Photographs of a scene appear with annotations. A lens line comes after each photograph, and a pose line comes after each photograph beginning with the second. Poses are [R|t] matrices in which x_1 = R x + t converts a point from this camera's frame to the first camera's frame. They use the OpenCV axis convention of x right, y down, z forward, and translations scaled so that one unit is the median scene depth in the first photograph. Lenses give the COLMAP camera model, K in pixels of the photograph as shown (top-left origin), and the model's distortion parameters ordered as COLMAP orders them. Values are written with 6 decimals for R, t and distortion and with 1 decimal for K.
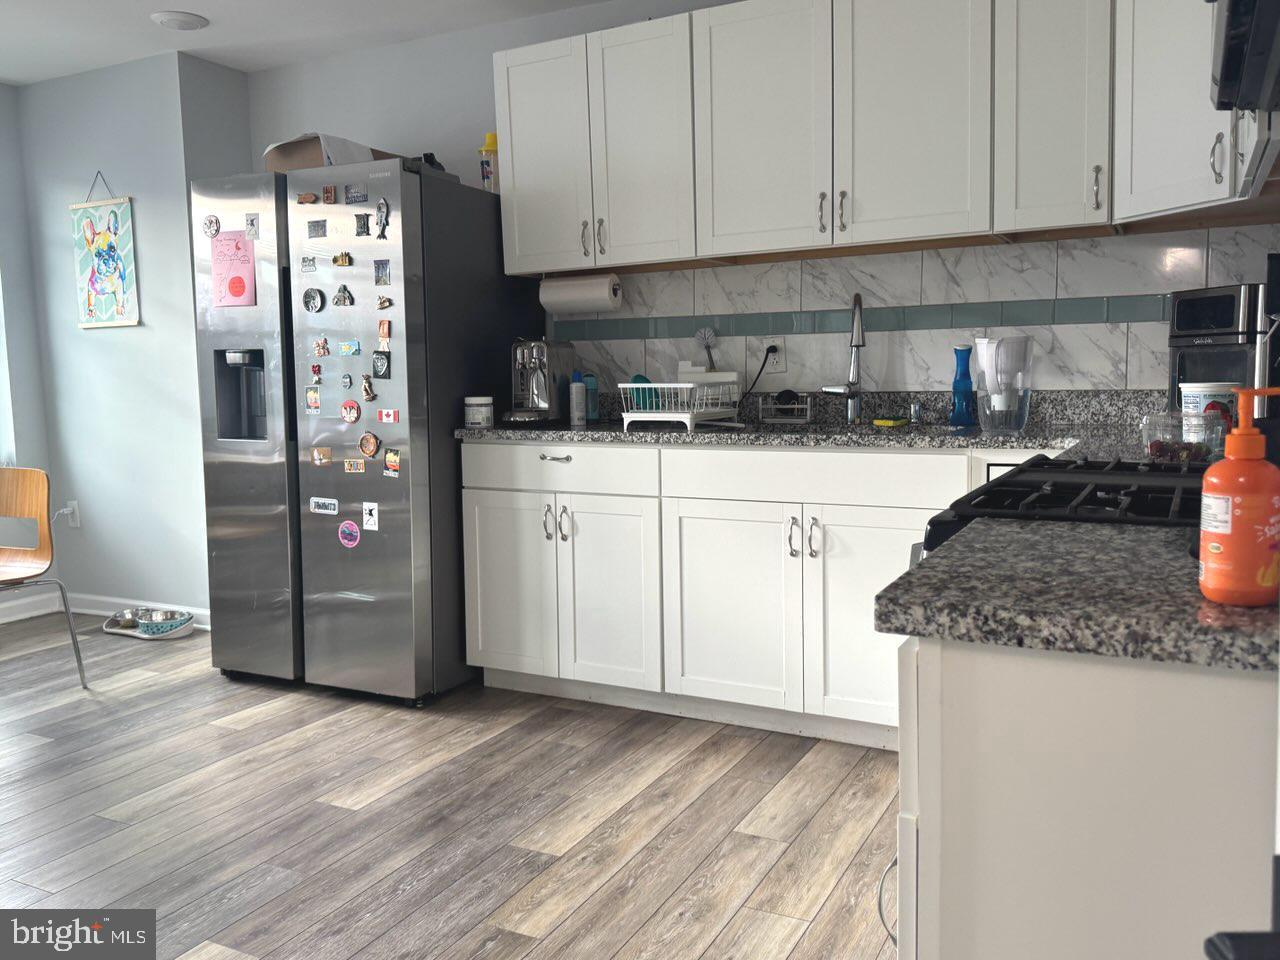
lens RADIAL K [[1050.7, 0, 637.3], [0, 1050.7, 472.0], [0, 0, 1]] dist [0.068611, -0.041437]
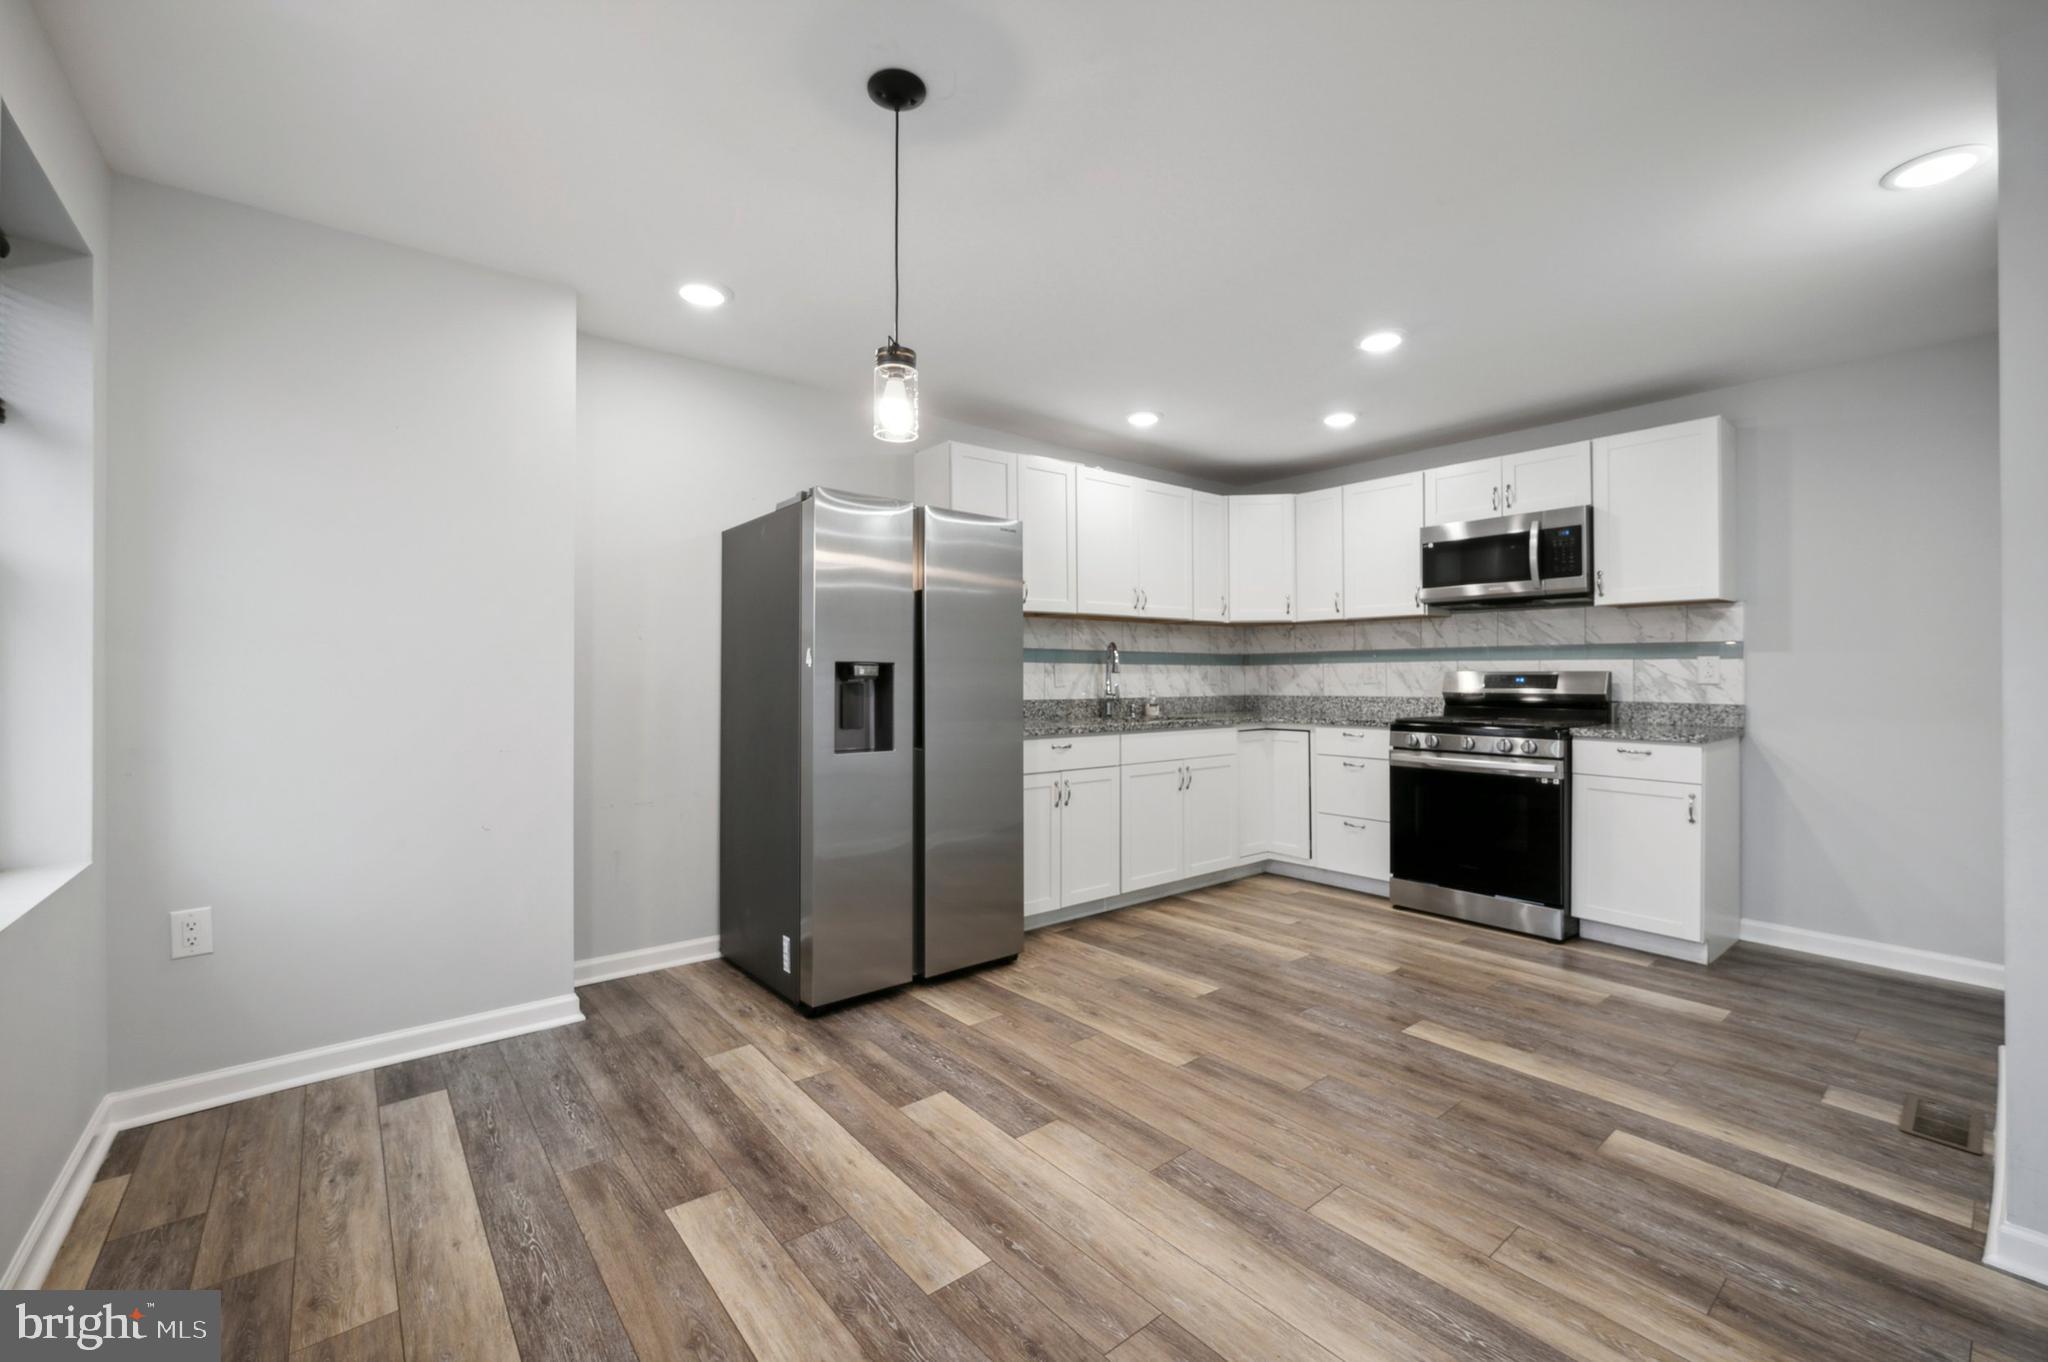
lens RADIAL K [[836.1, 0, 1025.2], [0, 836.1, 673.2], [0, 0, 1]] dist [0.001607, -0.001044]
pose [[0.390252, 0.023094, 0.920419, -1.228493], [0.084595, 0.994557, -0.060821, -0.050980], [-0.916814, 0.101599, 0.386174, 0.659718]]
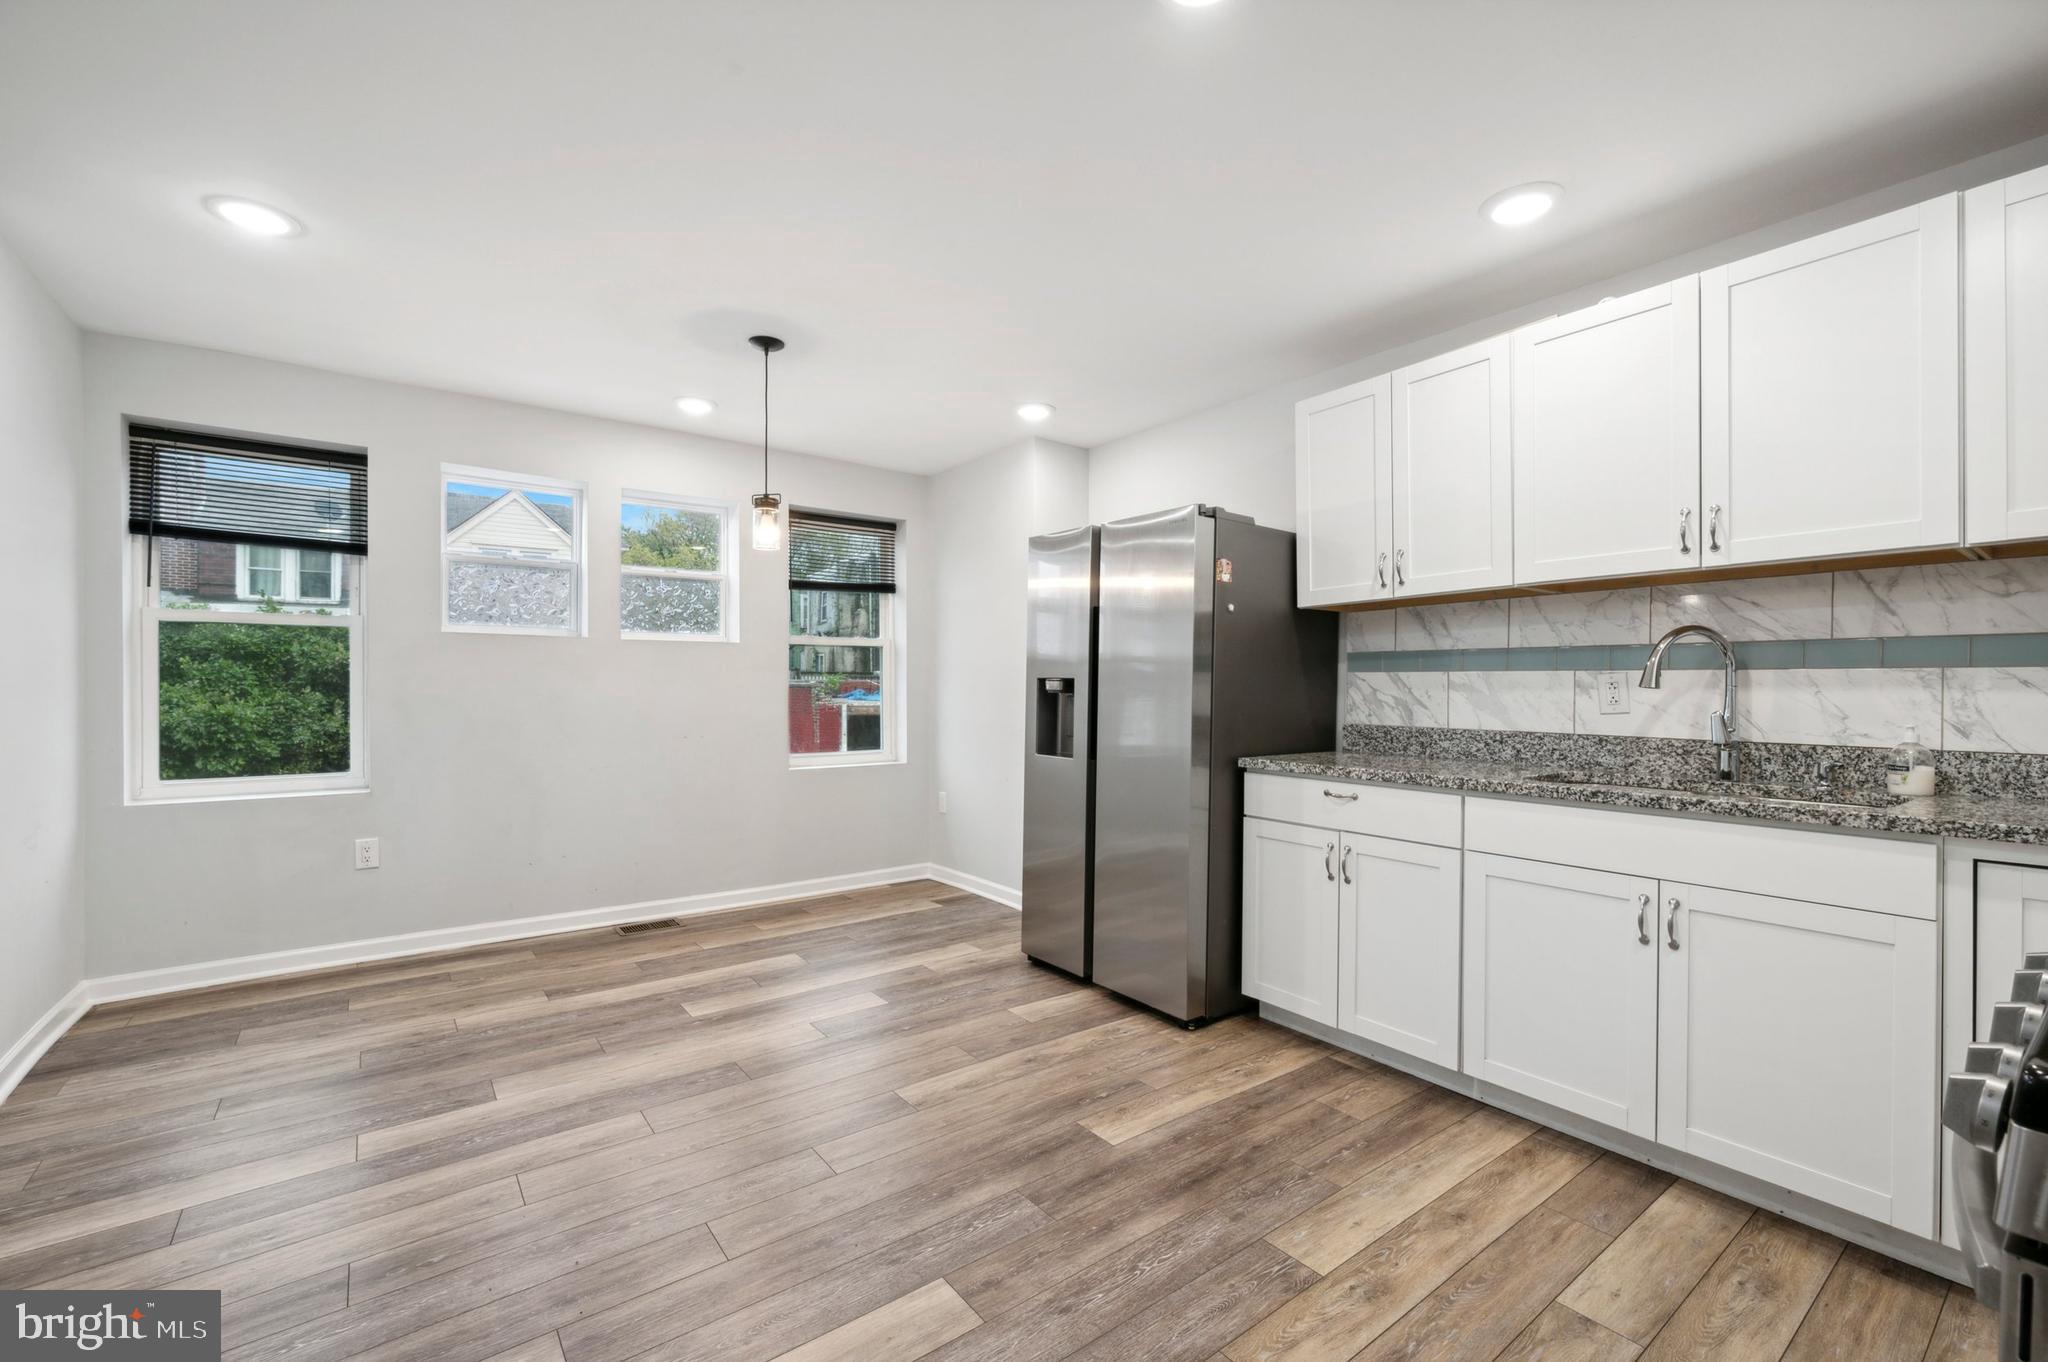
lens RADIAL K [[864.5, 0, 1031.8], [0, 864.5, 689.8], [0, 0, 1]] dist [0.002675, -0.001930]
pose [[0.903964, 0.024467, -0.426908, 0.001215], [-0.063585, 0.994954, -0.077616, -0.032341], [0.422854, 0.097307, 0.900958, 0.171779]]
